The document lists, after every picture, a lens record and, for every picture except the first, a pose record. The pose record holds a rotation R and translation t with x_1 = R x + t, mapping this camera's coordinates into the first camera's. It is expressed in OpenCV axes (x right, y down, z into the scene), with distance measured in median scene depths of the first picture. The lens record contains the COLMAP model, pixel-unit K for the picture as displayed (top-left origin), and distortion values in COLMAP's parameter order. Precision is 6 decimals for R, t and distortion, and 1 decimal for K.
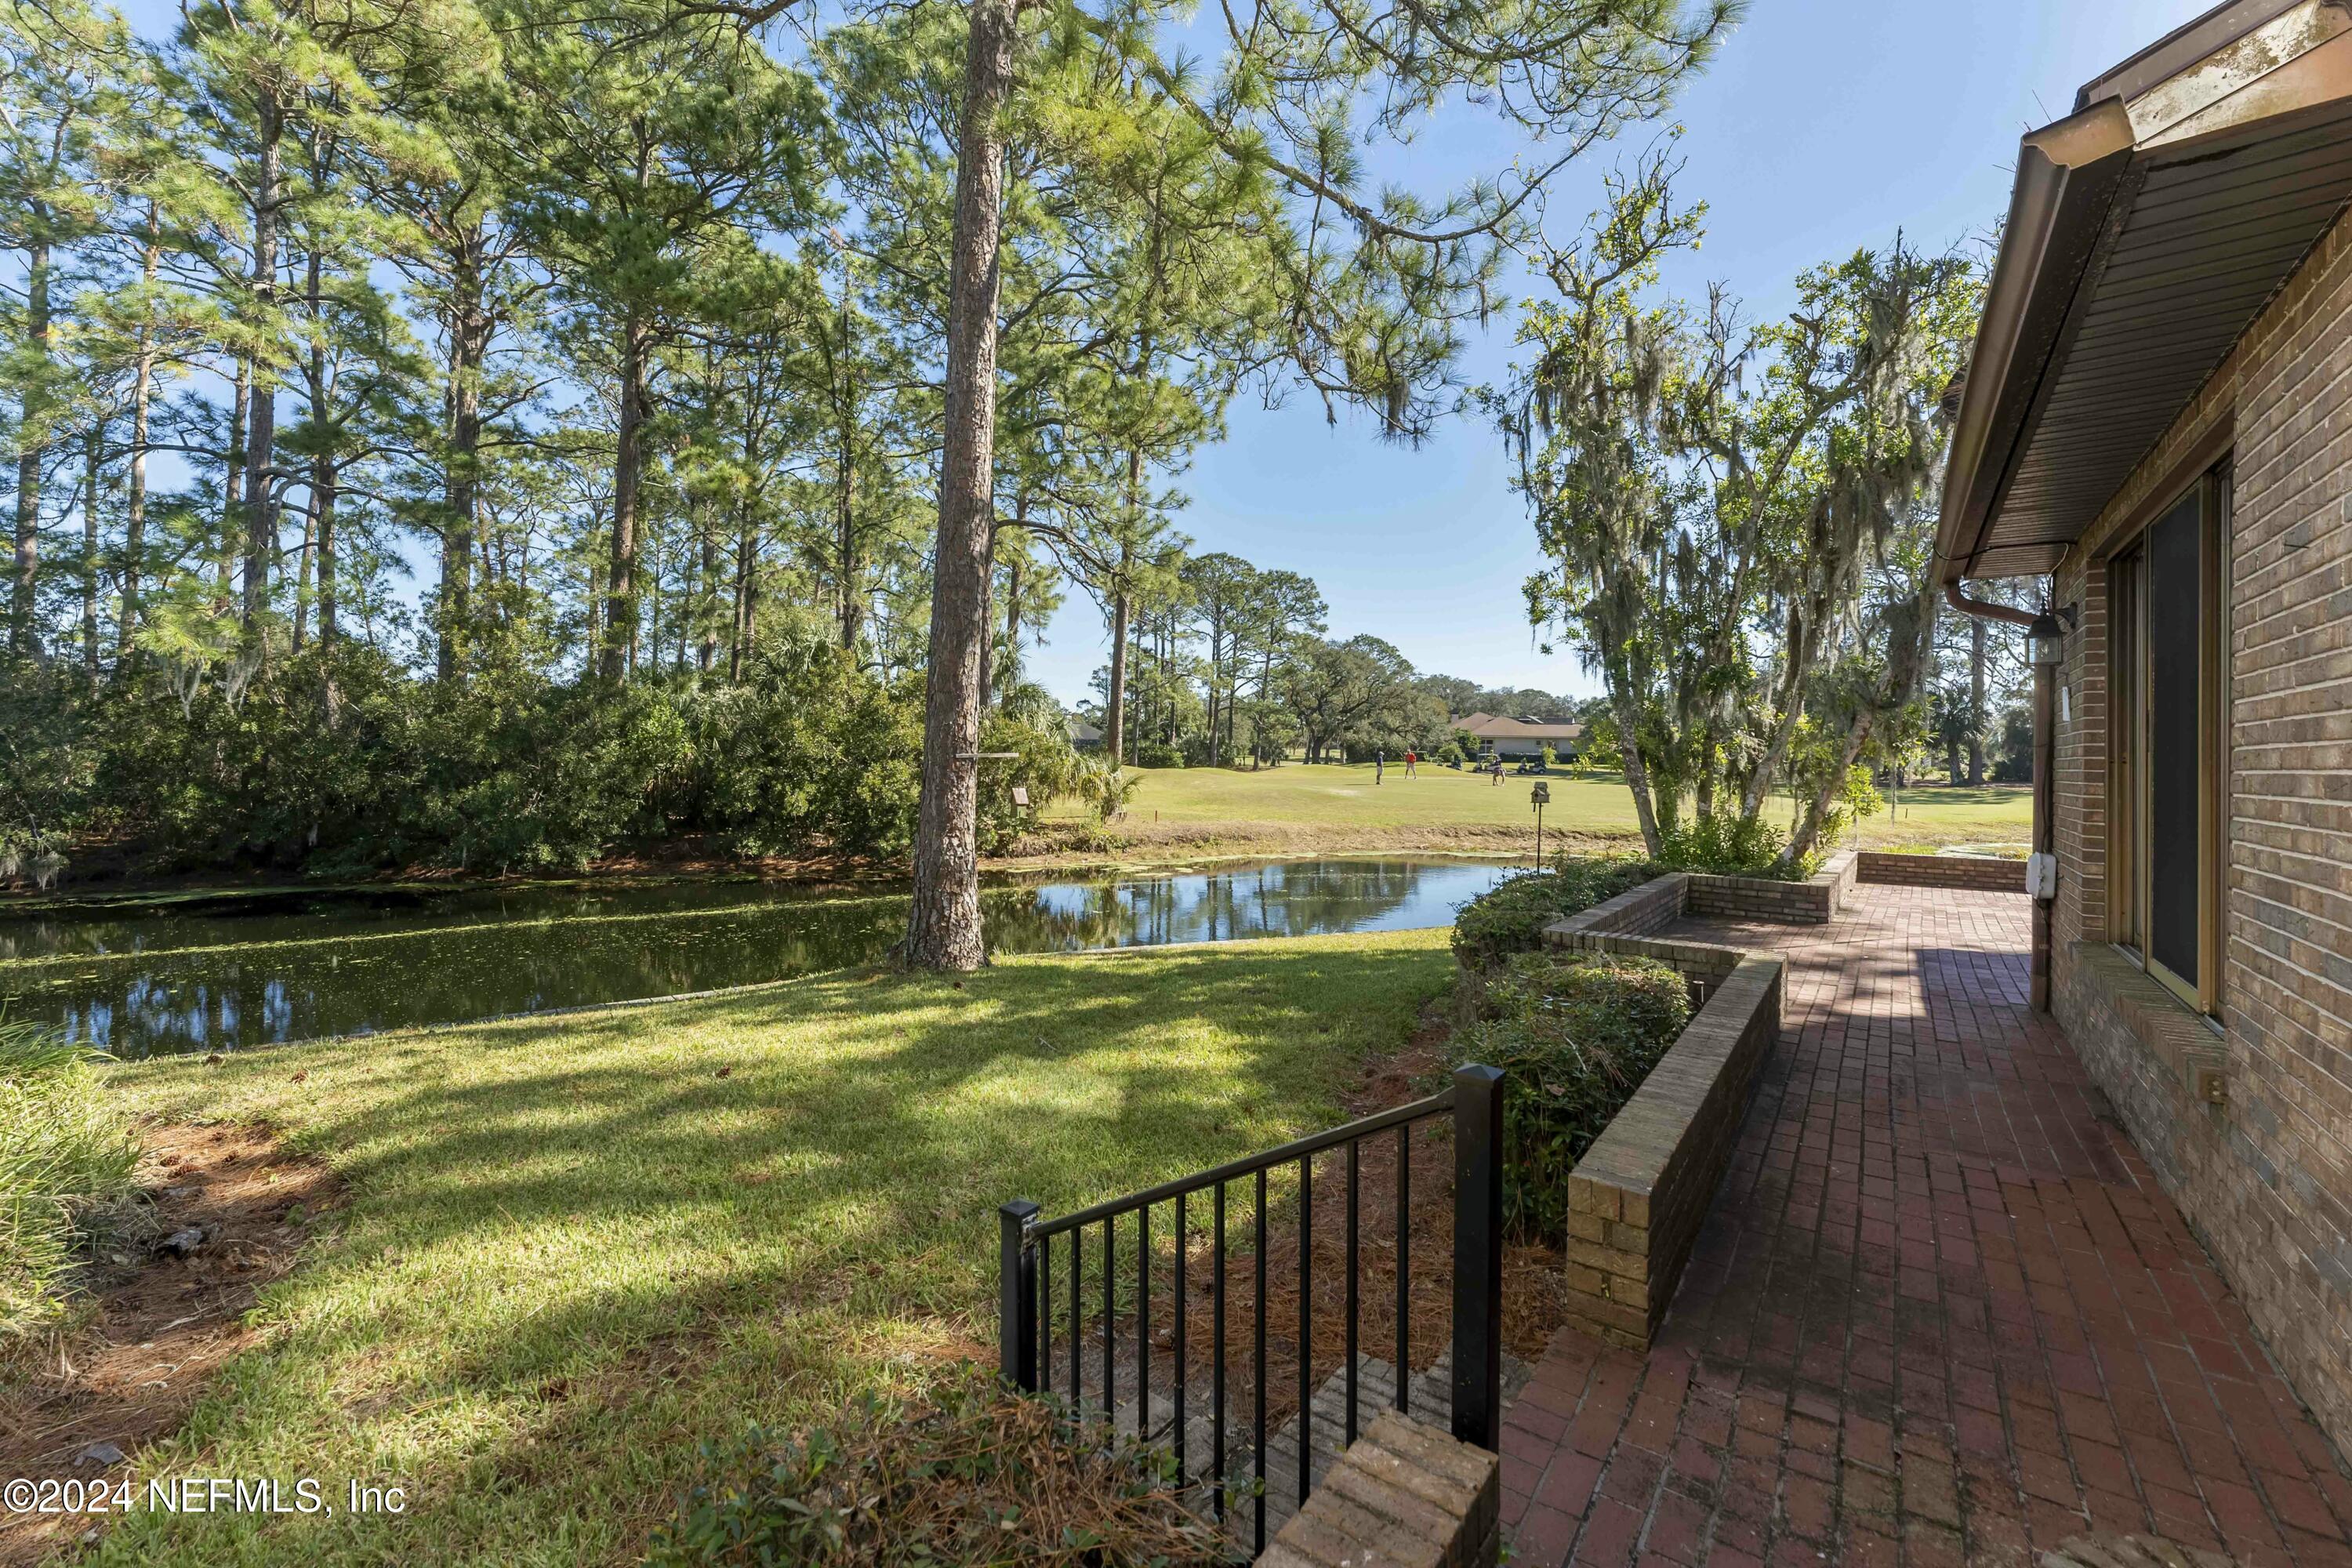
lens RADIAL K [[985.4, 0, 1165.6], [0, 985.4, 755.0], [0, 0, 1]] dist [0.000825, -0.000102]
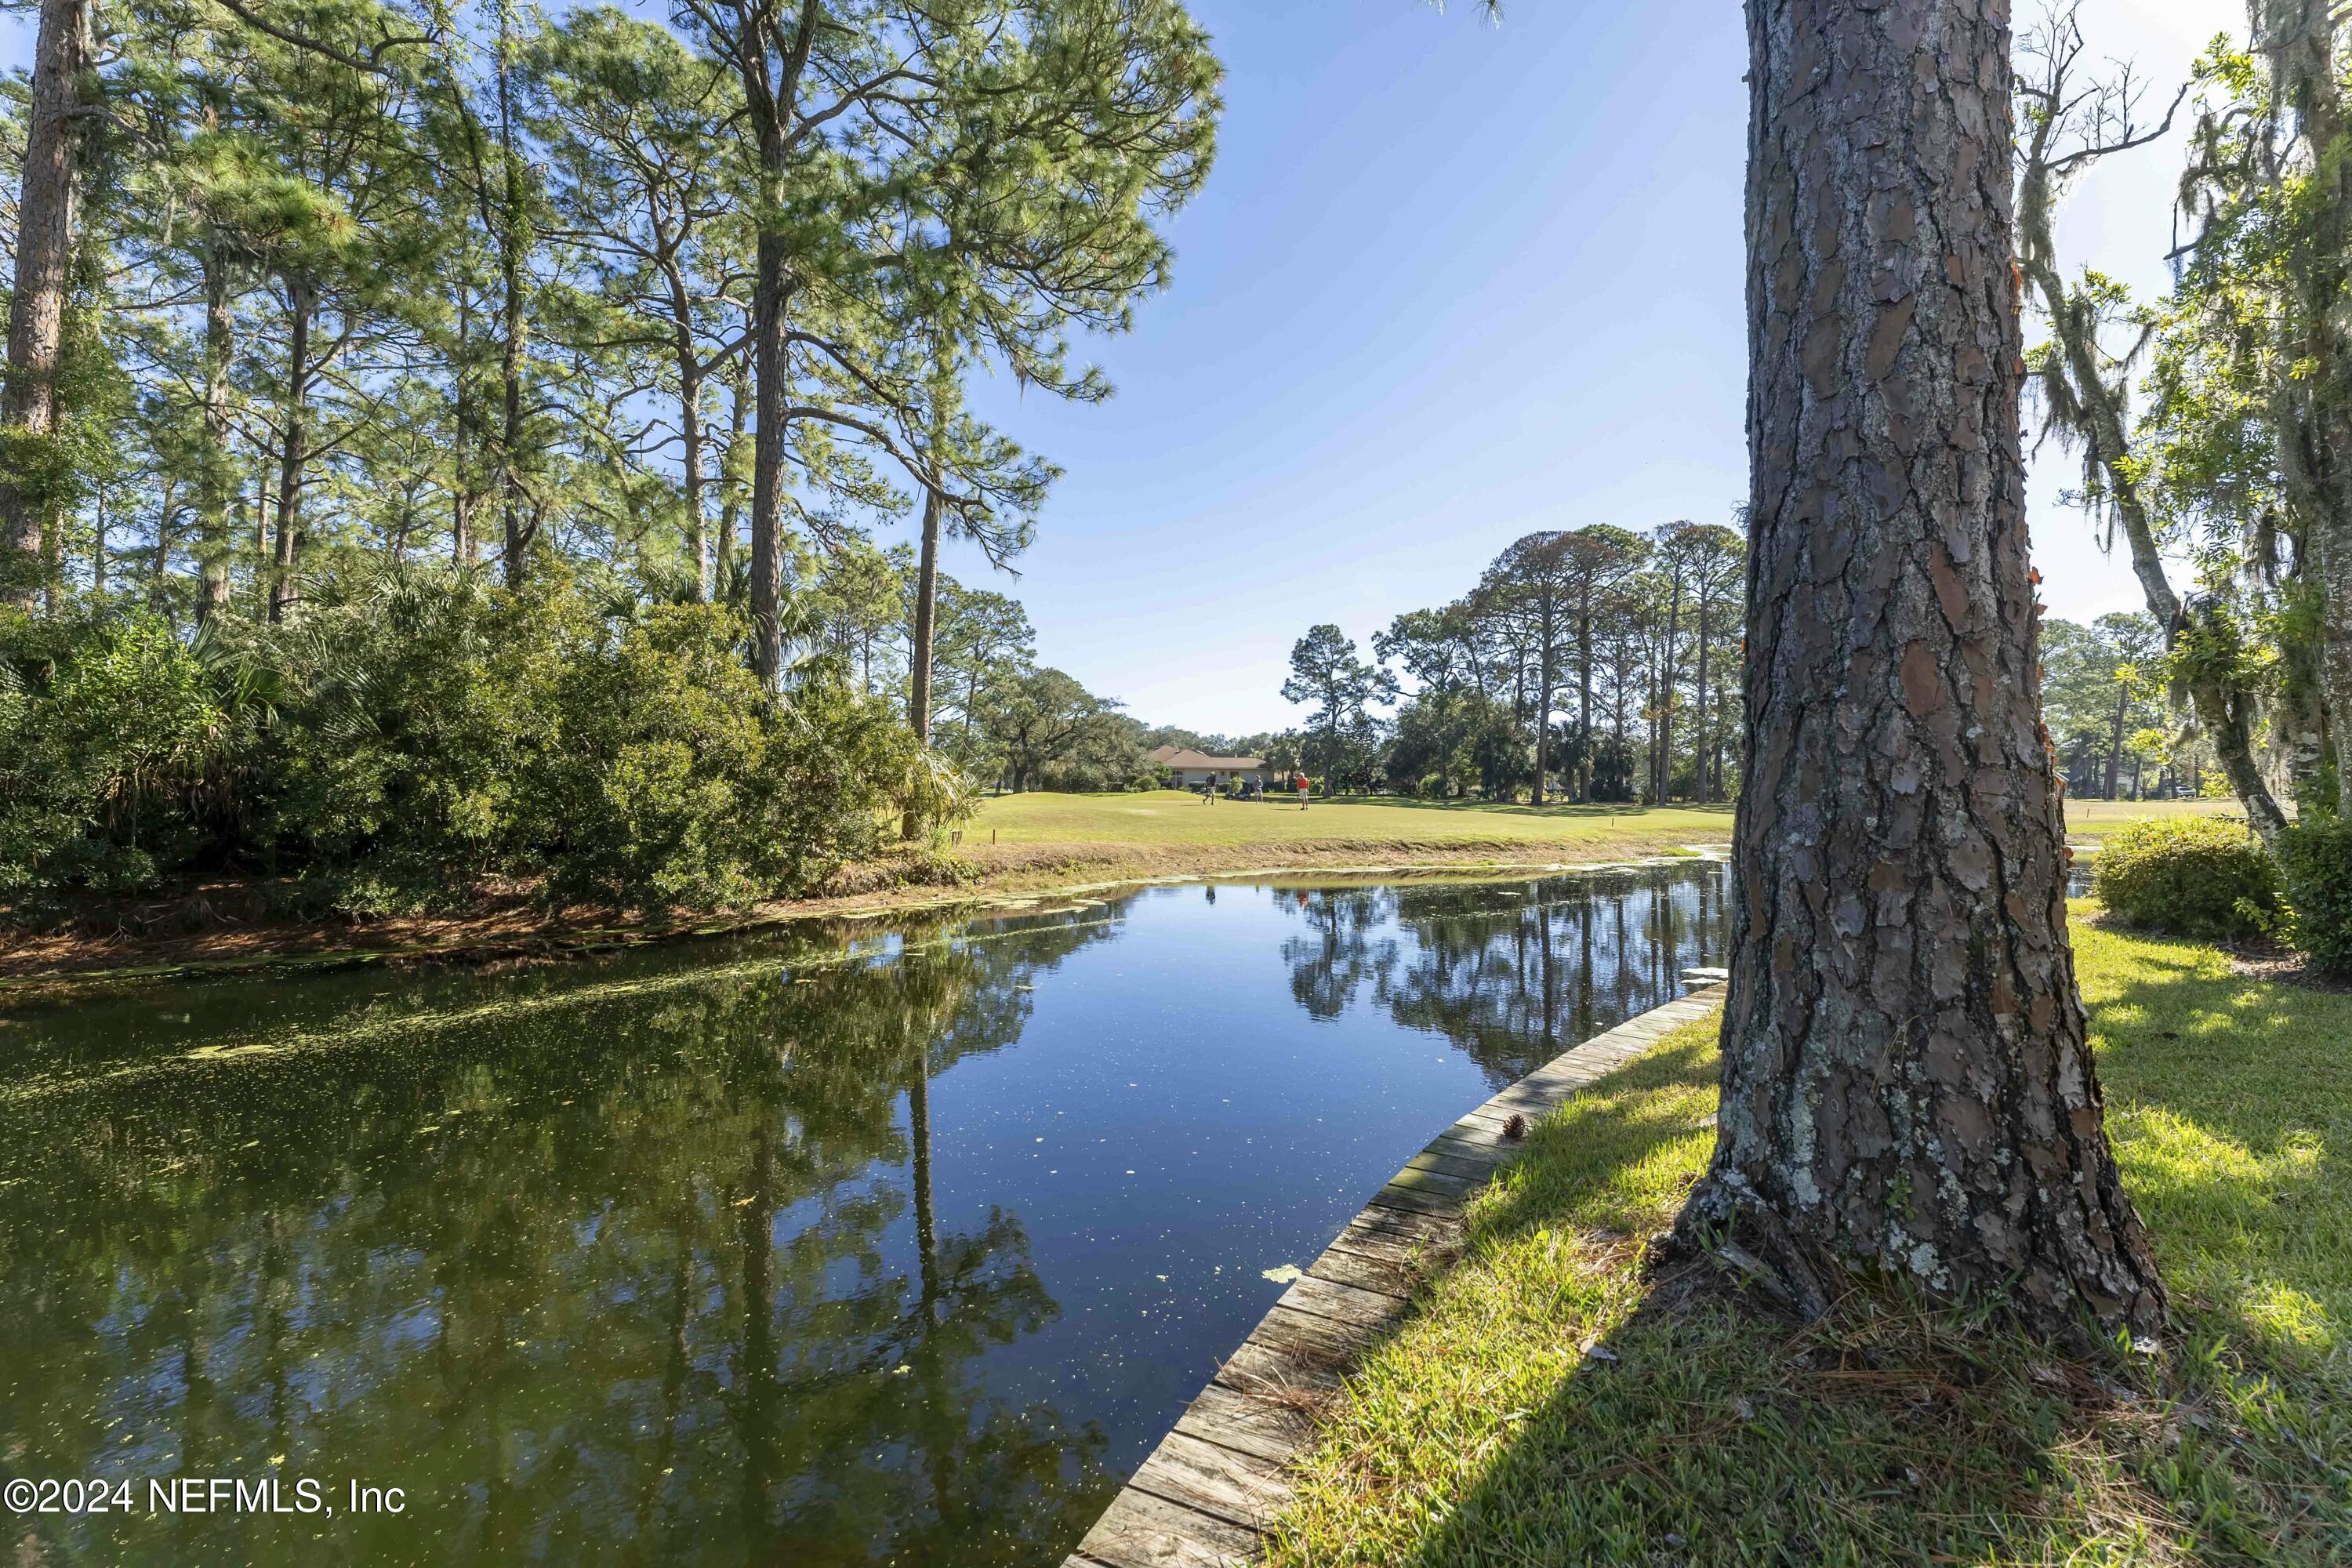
lens RADIAL K [[944.0, 0, 1175.8], [0, 944.0, 792.2], [0, 0, 1]] dist [0.004507, 0.000154]
pose [[0.931024, -0.009206, 0.364843, -0.056356], [0.010100, 0.999949, -0.000541, 0.011278], [-0.364819, 0.004189, 0.931069, 0.101623]]
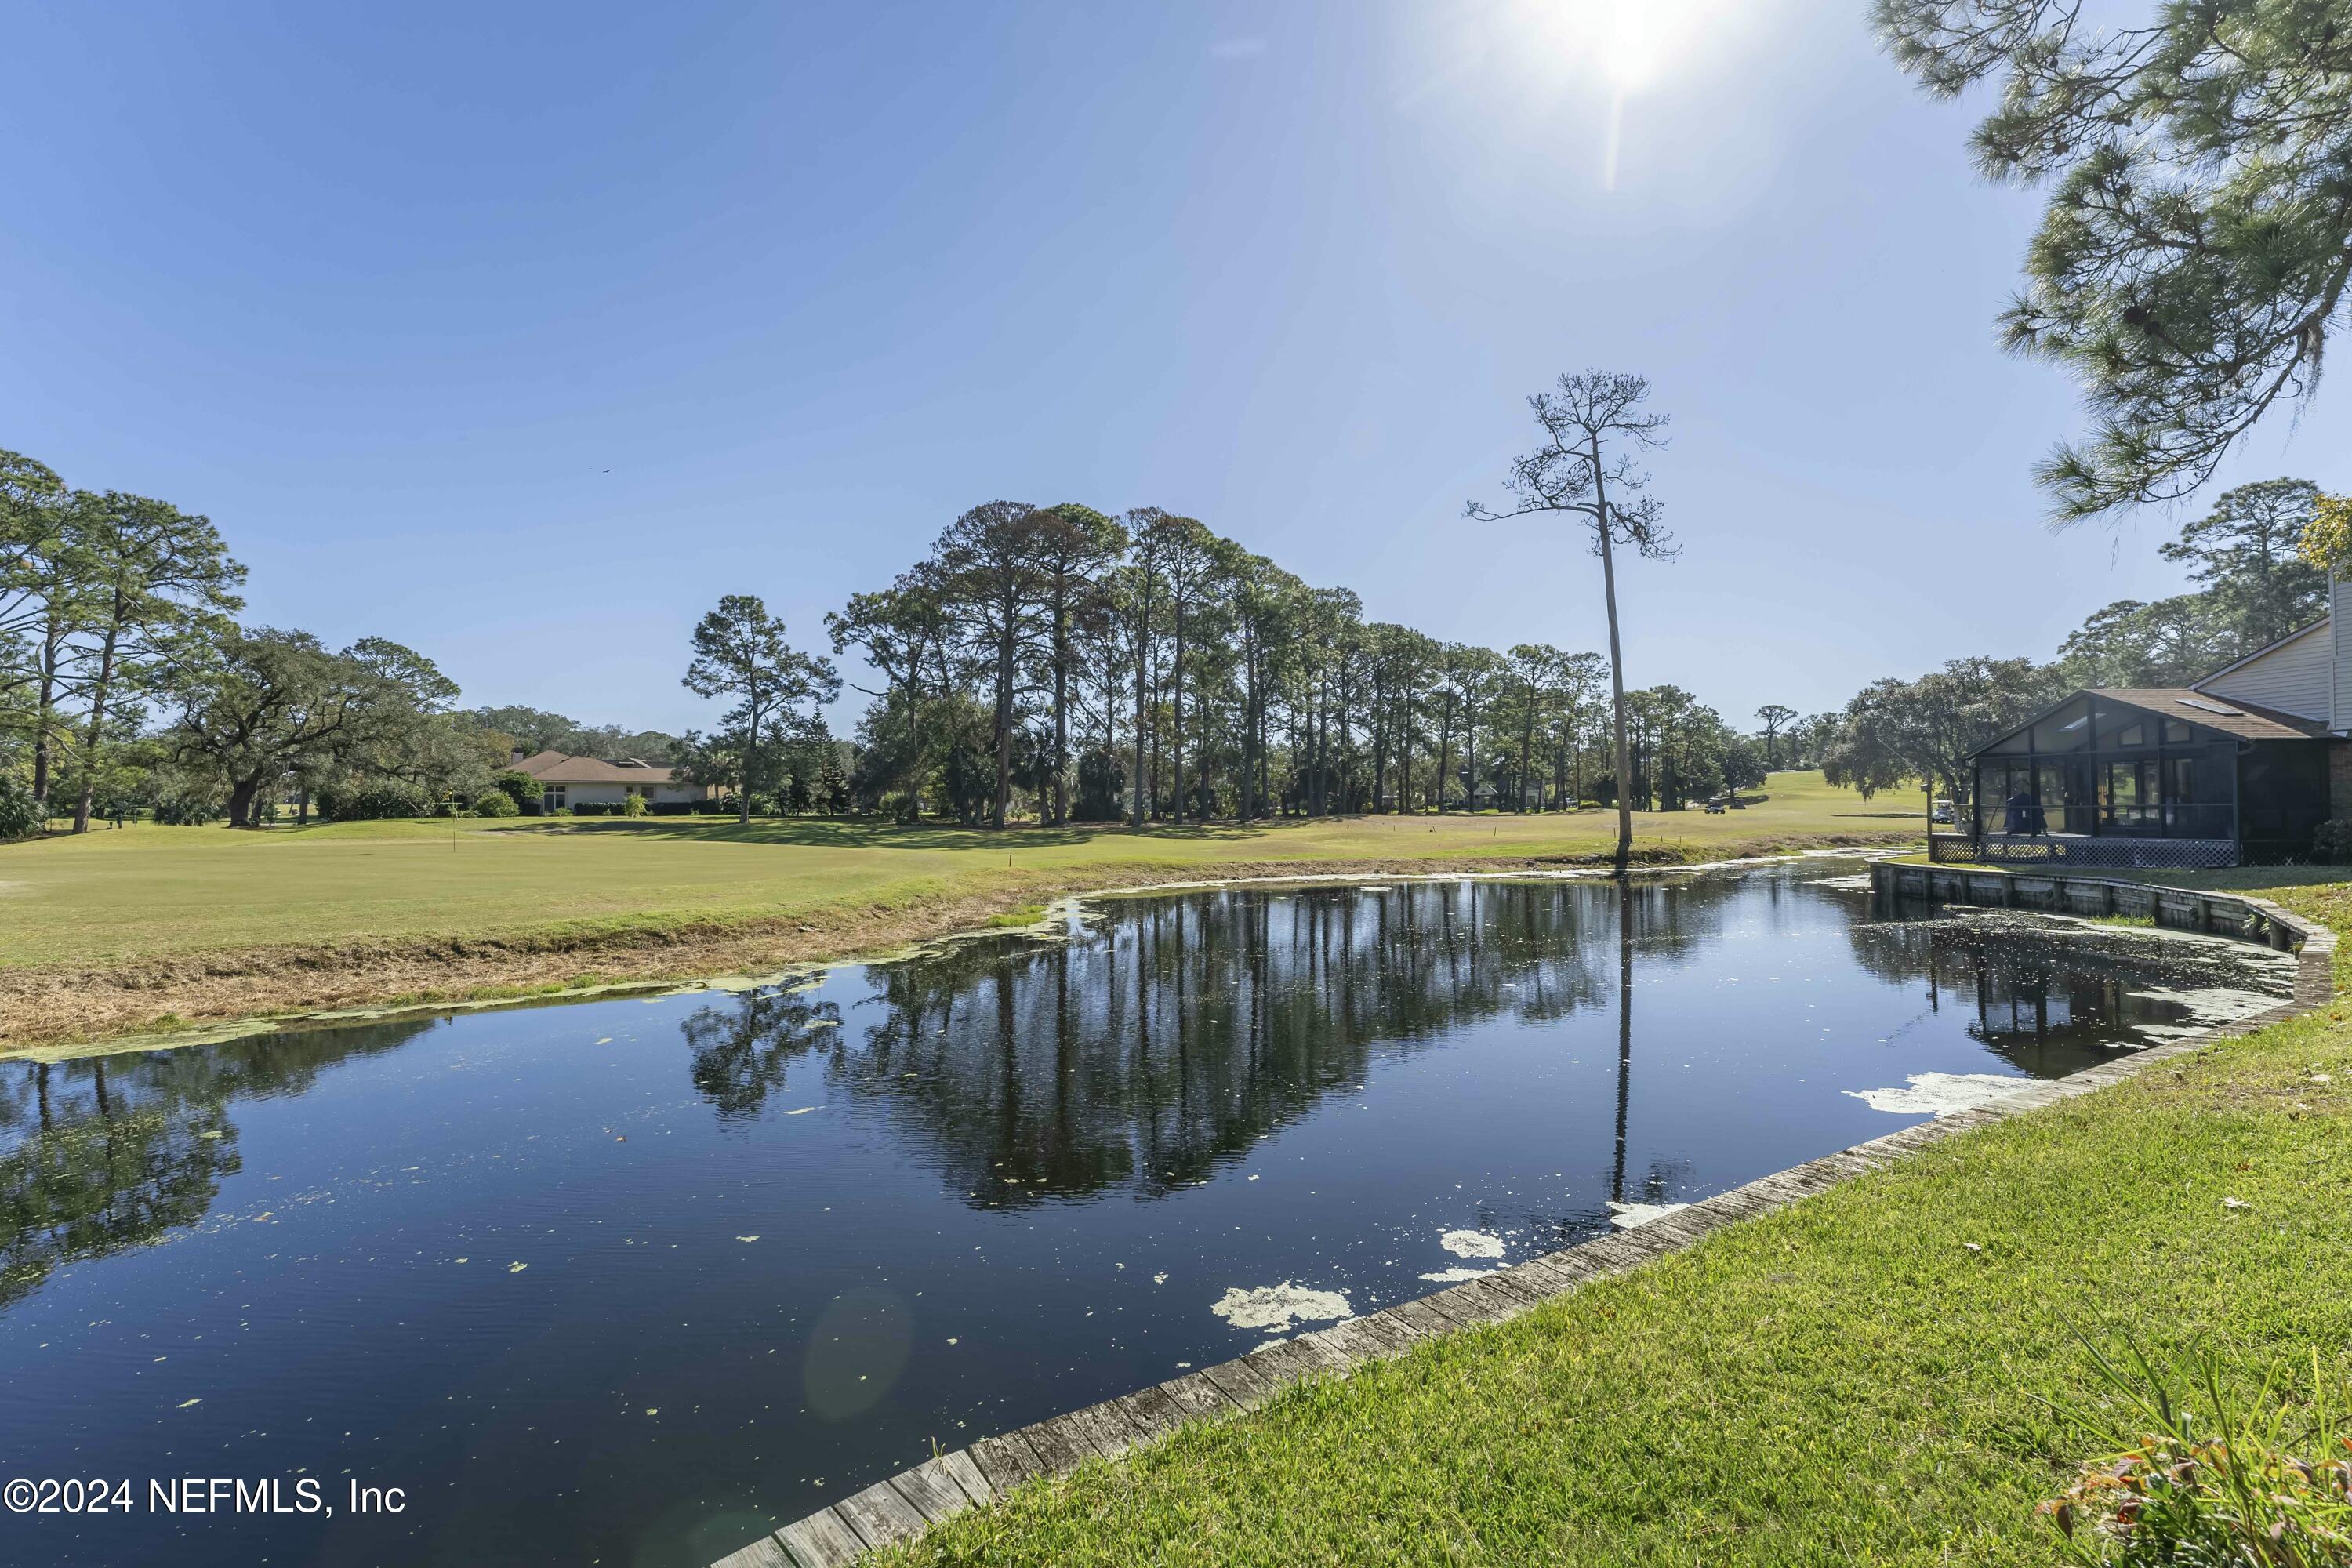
lens RADIAL K [[1016.3, 0, 1178.7], [0, 1016.3, 790.2], [0, 0, 1]] dist [-0.002495, -0.000216]
pose [[0.682771, -0.006042, 0.730607, 0.117948], [0.017987, 0.999802, -0.008541, 0.004783], [-0.730411, 0.018973, 0.682745, 0.166707]]
